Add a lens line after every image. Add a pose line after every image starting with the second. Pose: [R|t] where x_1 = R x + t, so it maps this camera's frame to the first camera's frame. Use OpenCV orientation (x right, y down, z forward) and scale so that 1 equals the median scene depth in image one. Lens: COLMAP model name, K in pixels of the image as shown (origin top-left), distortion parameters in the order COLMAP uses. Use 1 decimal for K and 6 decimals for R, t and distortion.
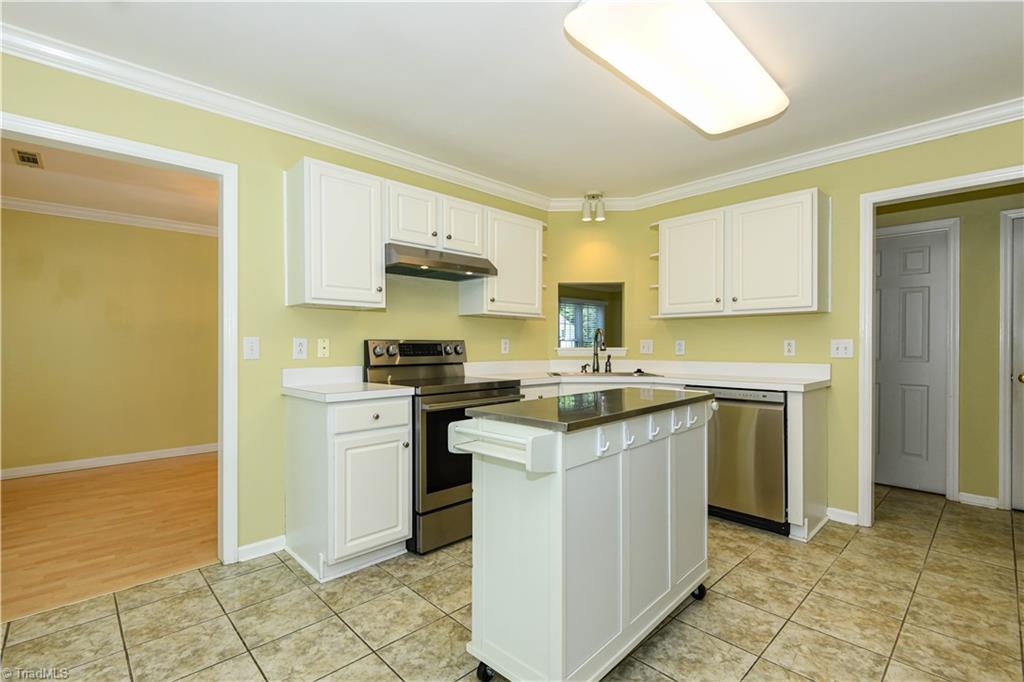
lens RADIAL K [[468.4, 0, 512.0], [0, 468.4, 341.0], [0, 0, 1]] dist [0.032307, -0.022160]
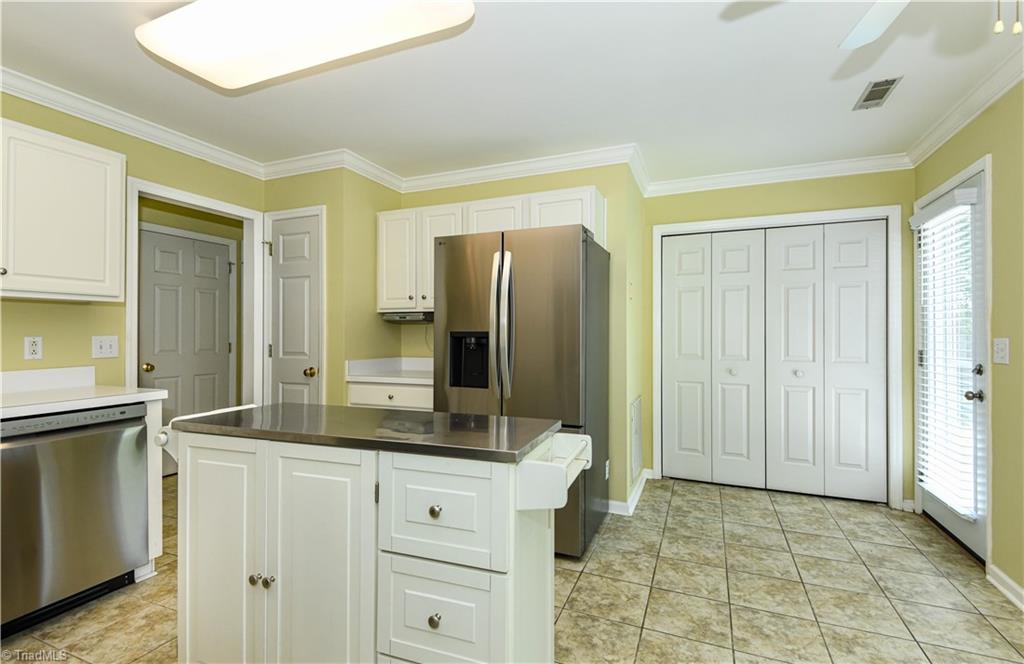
lens RADIAL K [[469.8, 0, 517.0], [0, 469.8, 334.5], [0, 0, 1]] dist [-0.000991, -0.016083]
pose [[-0.407039, -0.002481, 0.913407, -0.374965], [-0.010984, 0.999937, -0.002179, -0.013226], [-0.913345, -0.010920, -0.407041, 0.690514]]
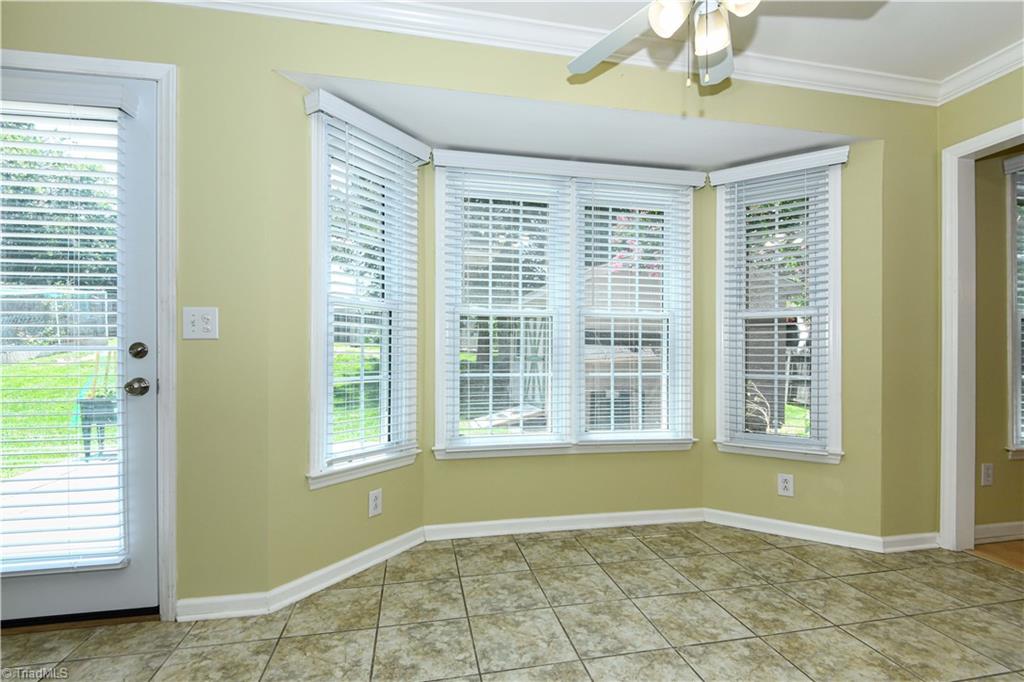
lens RADIAL K [[477.1, 0, 518.4], [0, 477.1, 343.5], [0, 0, 1]] dist [0.031192, -0.025213]
pose [[-0.530589, -0.013074, -0.847529, 0.313904], [0.005773, 0.999802, -0.019037, 0.047734], [0.847610, -0.014993, -0.530408, 0.340011]]
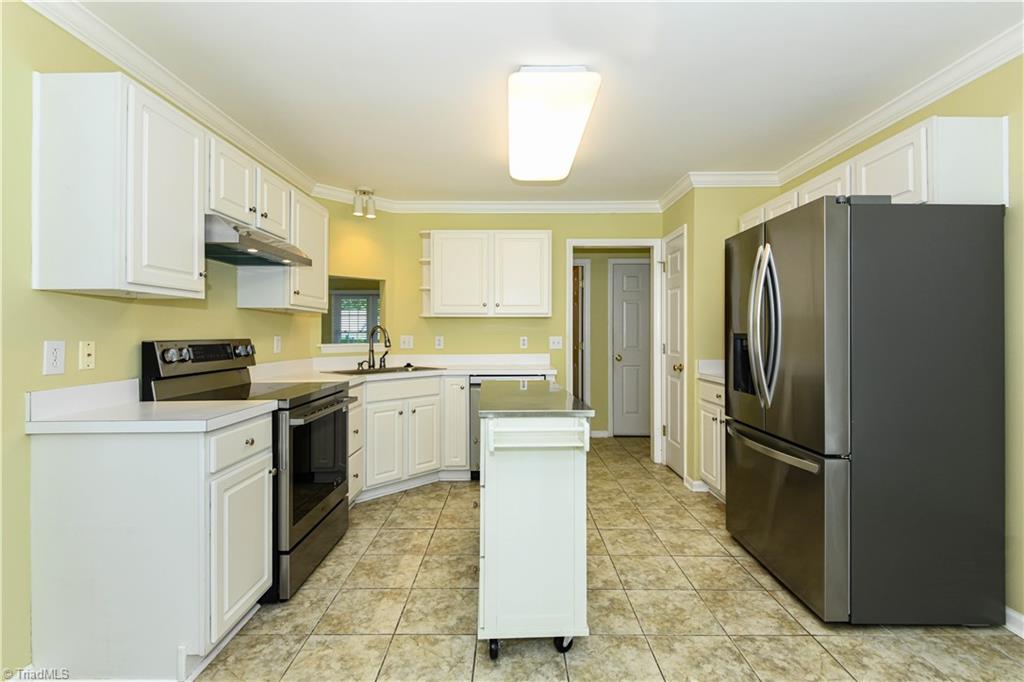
lens RADIAL K [[466.1, 0, 512.4], [0, 466.1, 327.4], [0, 0, 1]] dist [0.014897, -0.000292]
pose [[0.692513, 0.008722, 0.721353, -0.437854], [-0.006118, 0.999962, -0.006217, -0.022183], [-0.721380, -0.000107, 0.692540, 0.115726]]
